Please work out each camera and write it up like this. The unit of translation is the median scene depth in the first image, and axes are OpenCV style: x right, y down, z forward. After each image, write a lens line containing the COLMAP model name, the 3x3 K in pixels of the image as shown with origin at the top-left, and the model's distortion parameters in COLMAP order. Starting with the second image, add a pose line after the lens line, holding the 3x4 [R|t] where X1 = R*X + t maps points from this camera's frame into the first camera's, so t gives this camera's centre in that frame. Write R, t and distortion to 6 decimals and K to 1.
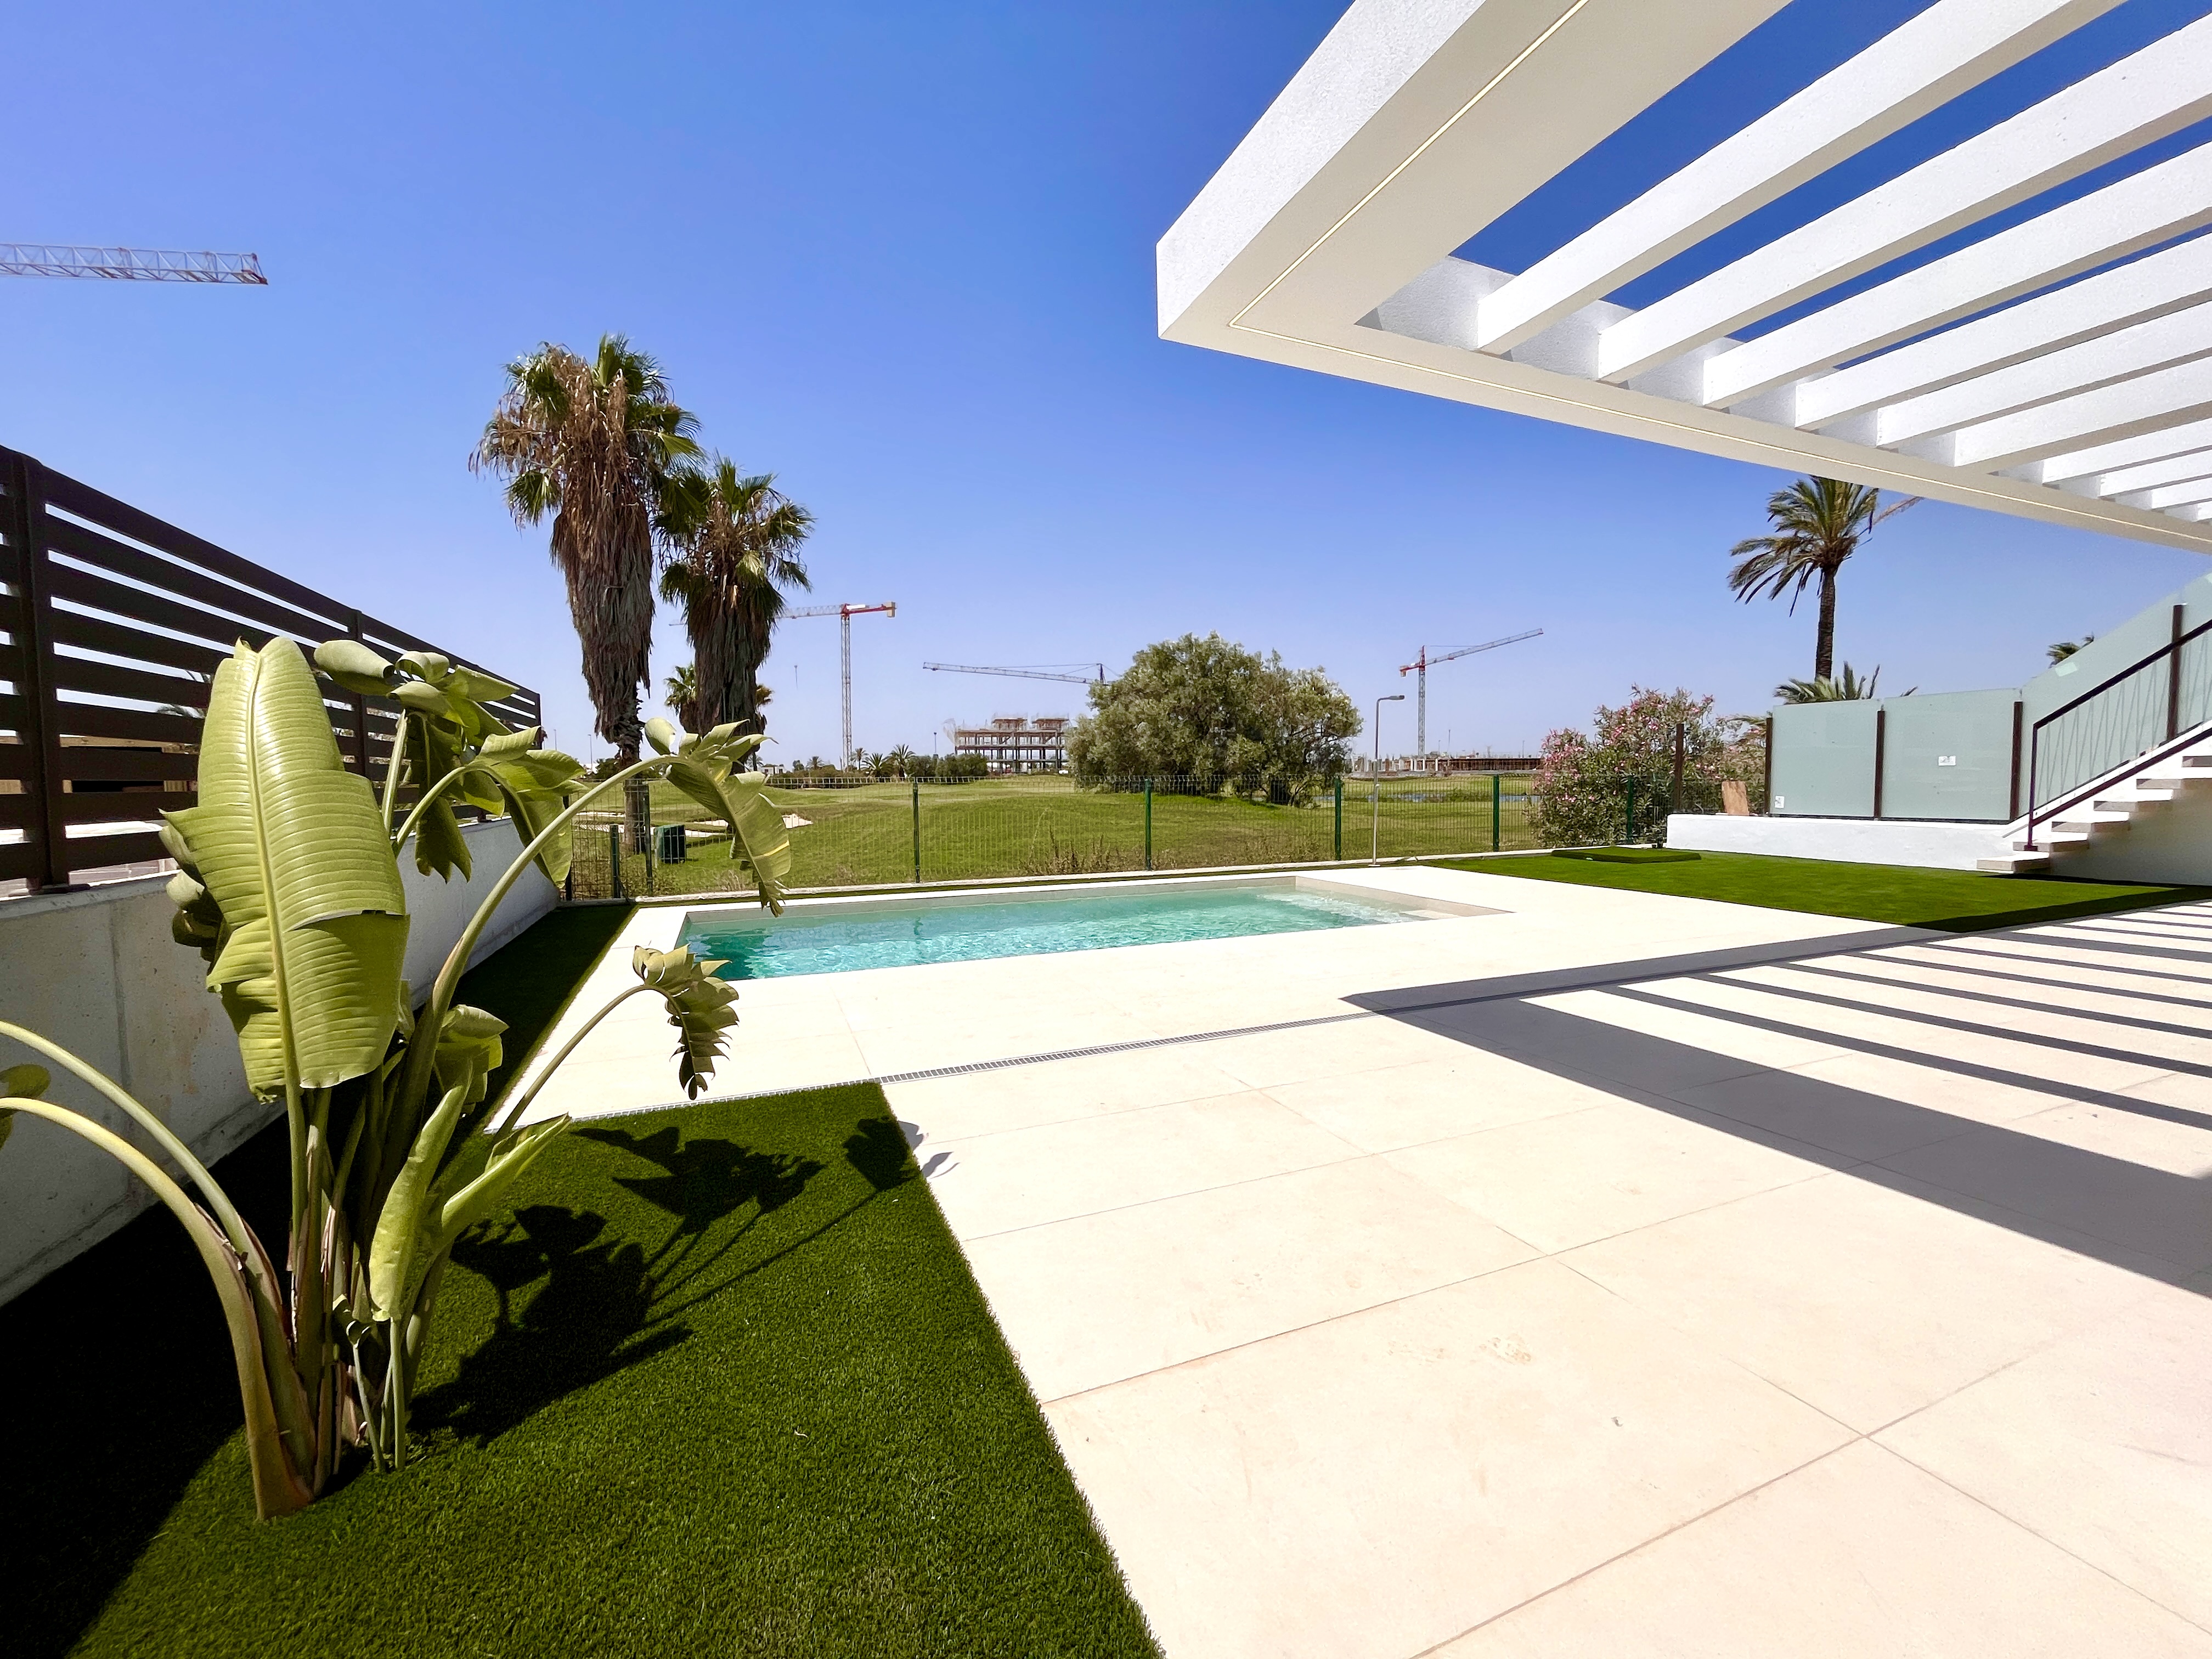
lens RADIAL K [[896.1, 0, 1108.7], [0, 896.1, 828.1], [0, 0, 1]] dist [-0.002008, 0.000316]
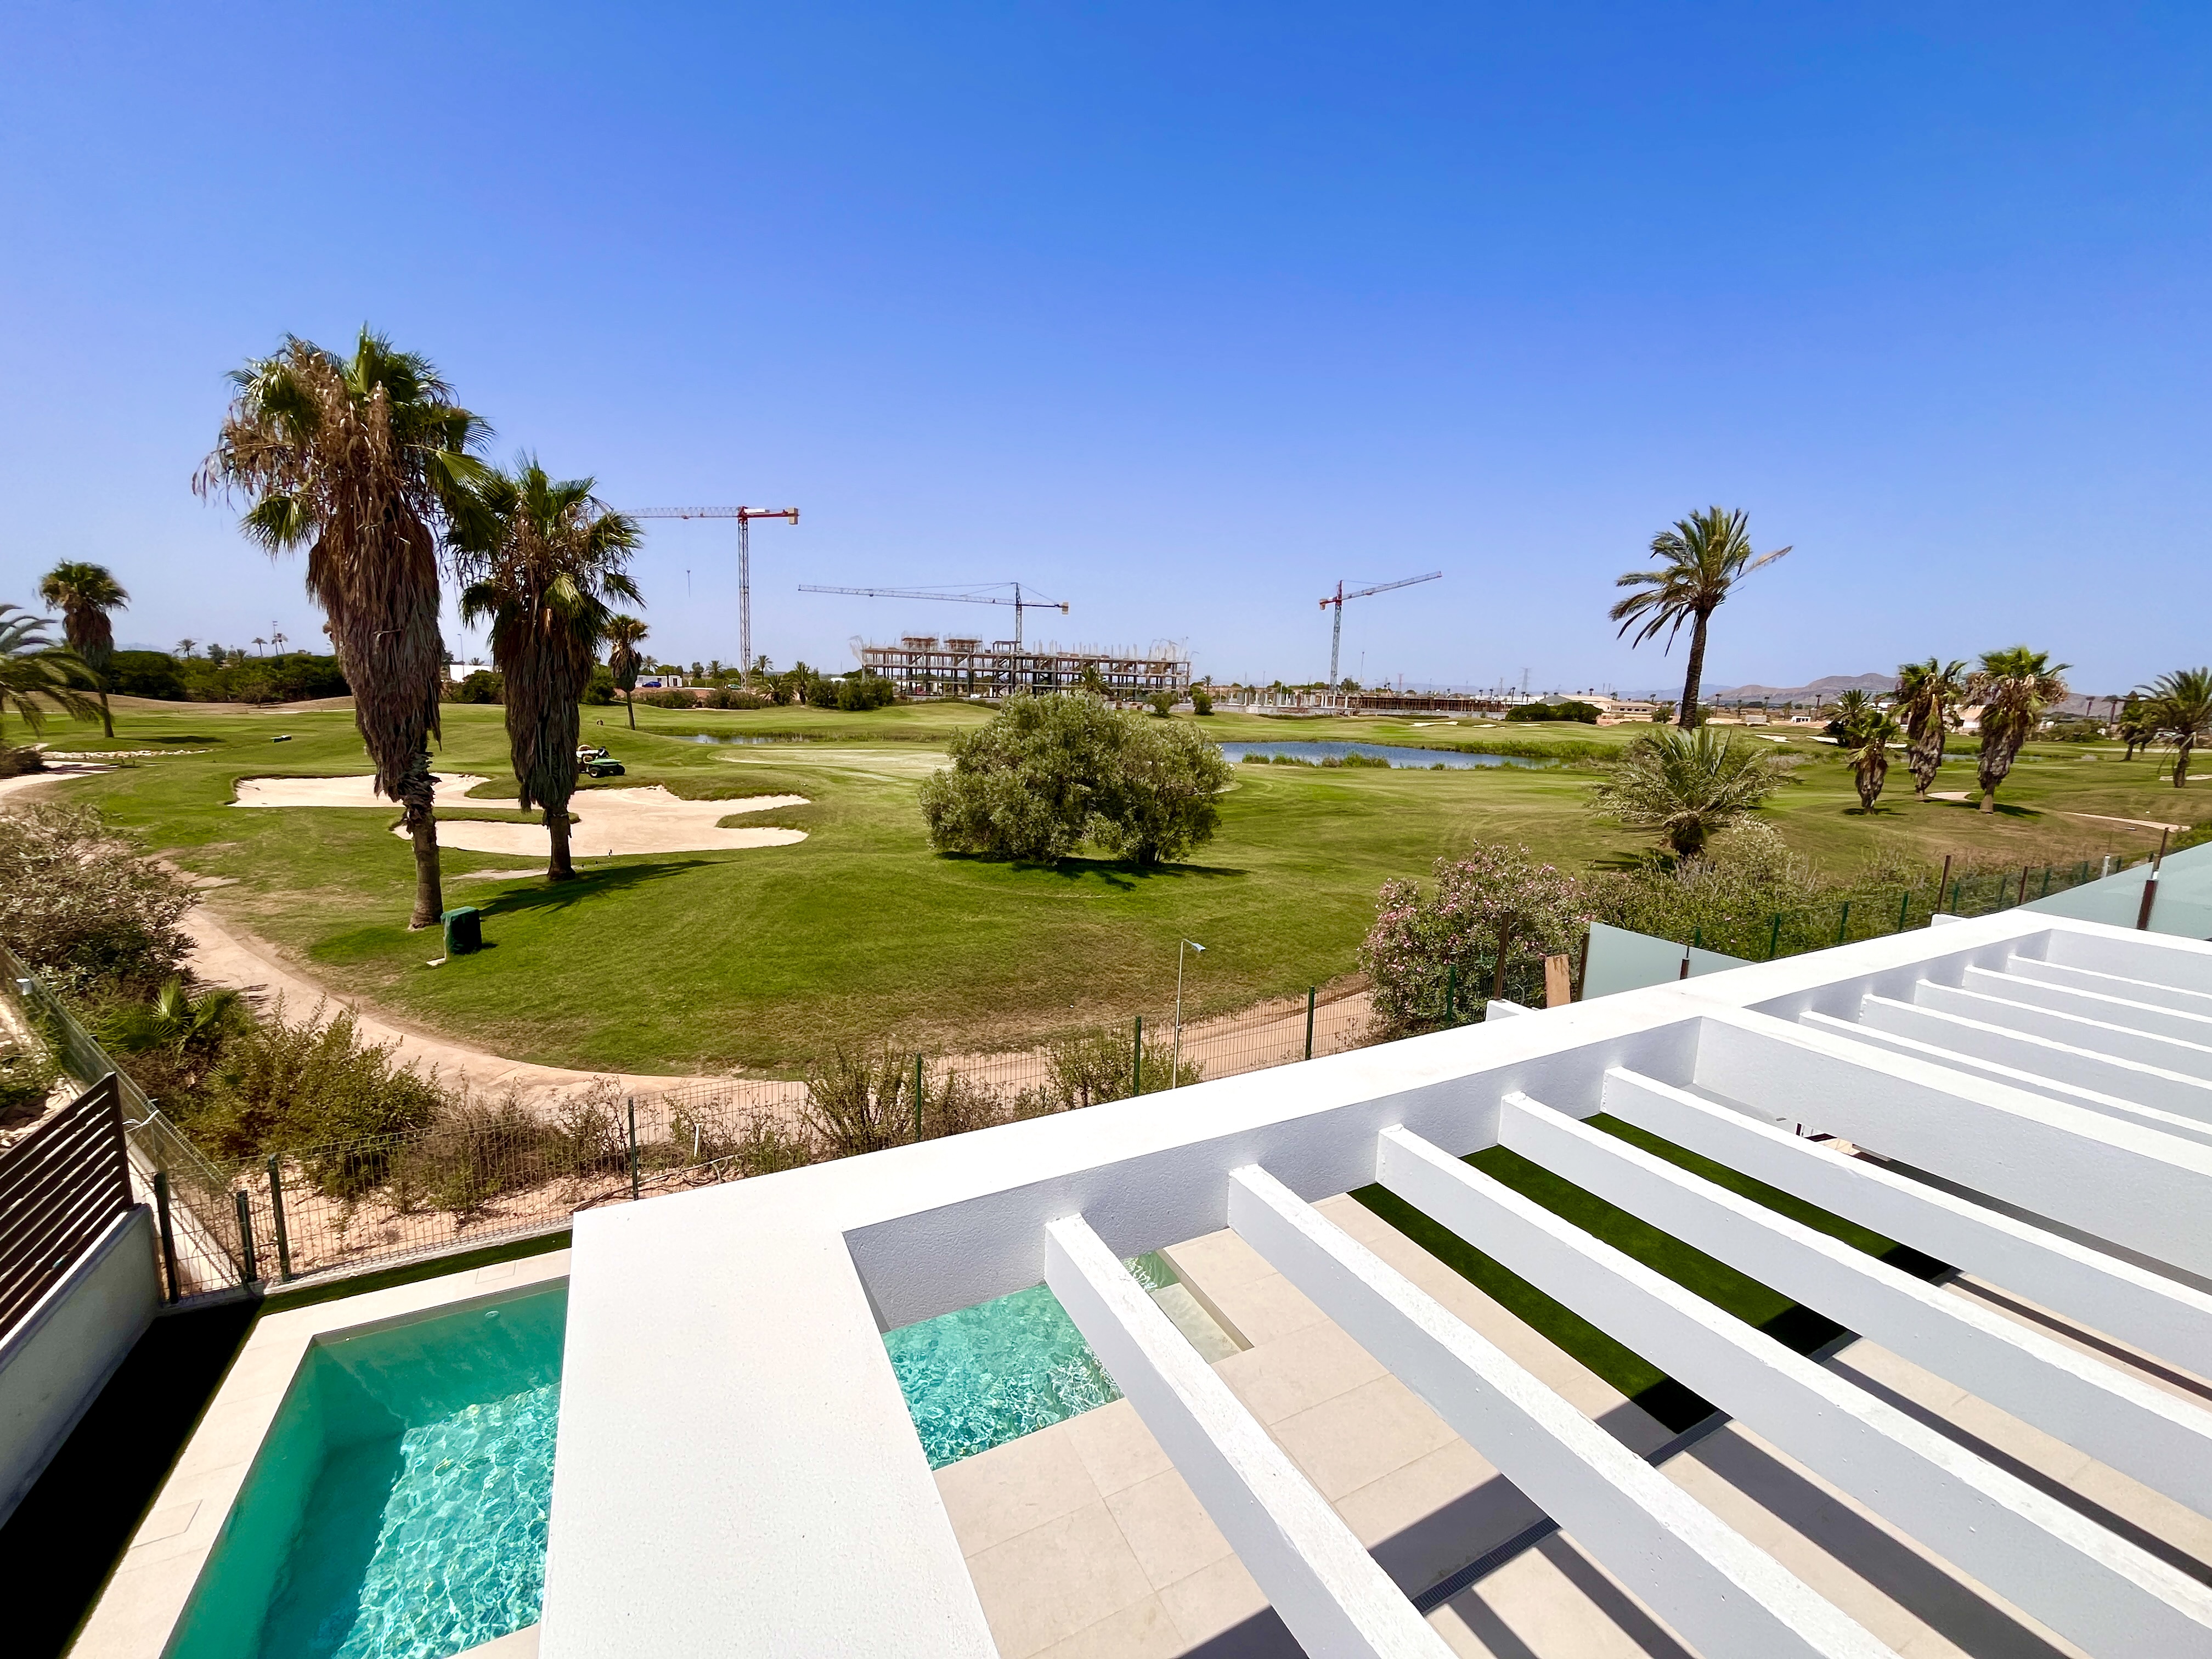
lens RADIAL K [[896.1, 0, 1107.6], [0, 896.1, 829.1], [0, 0, 1]] dist [-0.002008, 0.000316]
pose [[0.995376, 0.024892, 0.092770, 0.060849], [-0.033818, 0.994815, 0.095918, -0.156641], [-0.089901, -0.098611, 0.991057, 0.042283]]
